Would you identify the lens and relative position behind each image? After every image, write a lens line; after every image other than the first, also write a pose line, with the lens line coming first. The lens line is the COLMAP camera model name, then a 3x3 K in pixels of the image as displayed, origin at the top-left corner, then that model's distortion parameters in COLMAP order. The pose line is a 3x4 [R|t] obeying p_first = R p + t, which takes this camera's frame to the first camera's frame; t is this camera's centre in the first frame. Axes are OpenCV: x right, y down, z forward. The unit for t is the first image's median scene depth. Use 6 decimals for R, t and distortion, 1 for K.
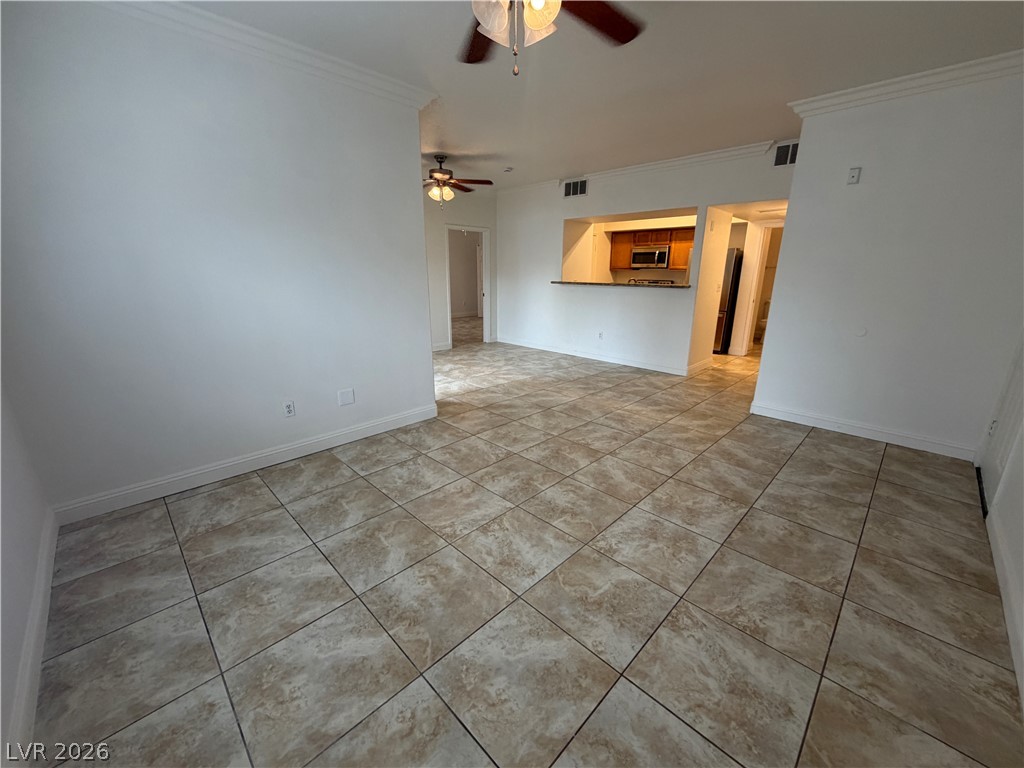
lens RADIAL K [[408.2, 0, 512.0], [0, 408.2, 384.0], [0, 0, 1]] dist [0.000120, -0.000076]
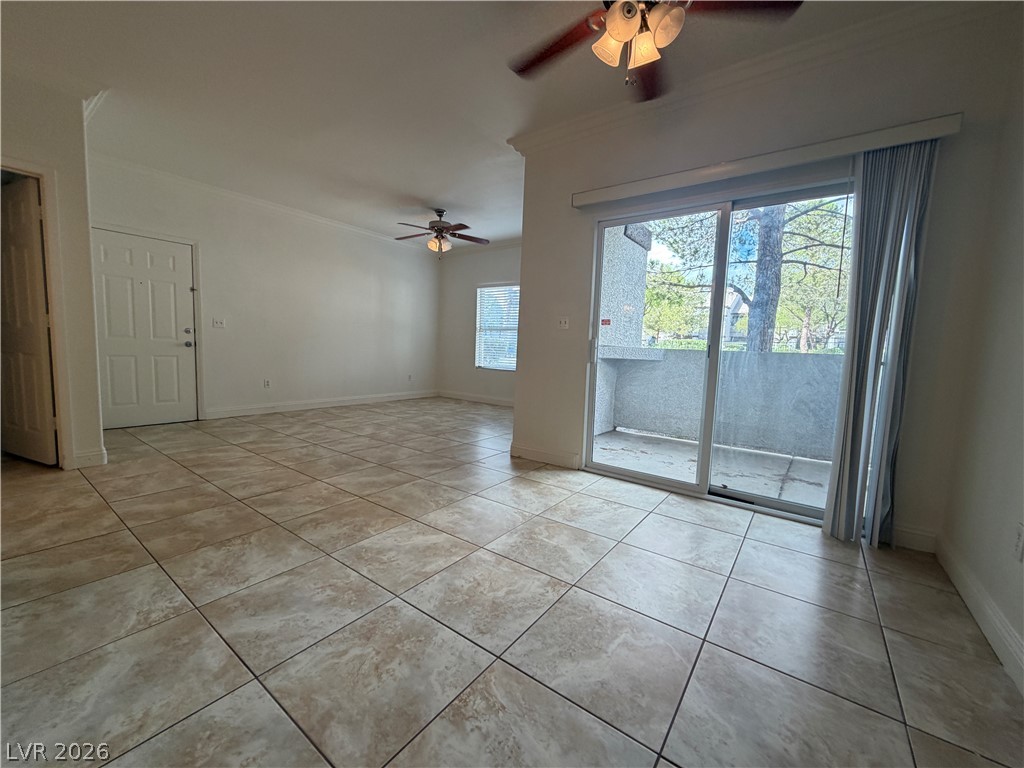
lens RADIAL K [[408.2, 0, 512.0], [0, 408.2, 384.0], [0, 0, 1]] dist [0.000120, -0.000076]
pose [[-0.988427, -0.025020, -0.149622, -0.031796], [-0.077206, 0.931981, 0.354190, -0.313559], [0.130583, 0.361643, -0.923126, 1.394544]]
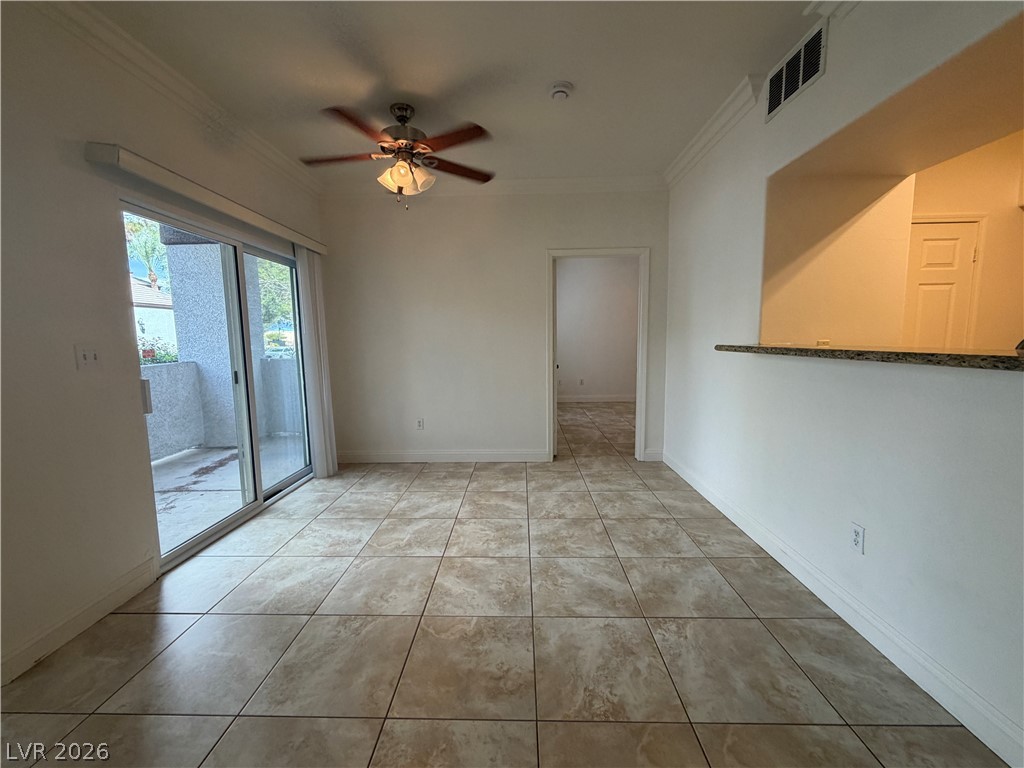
lens RADIAL K [[408.2, 0, 512.0], [0, 408.2, 384.0], [0, 0, 1]] dist [0.000120, -0.000076]
pose [[0.688821, 0.065529, -0.721964, 0.307914], [-0.179515, 0.980307, -0.082296, -0.193642], [0.702353, 0.186290, 0.687019, 0.788276]]
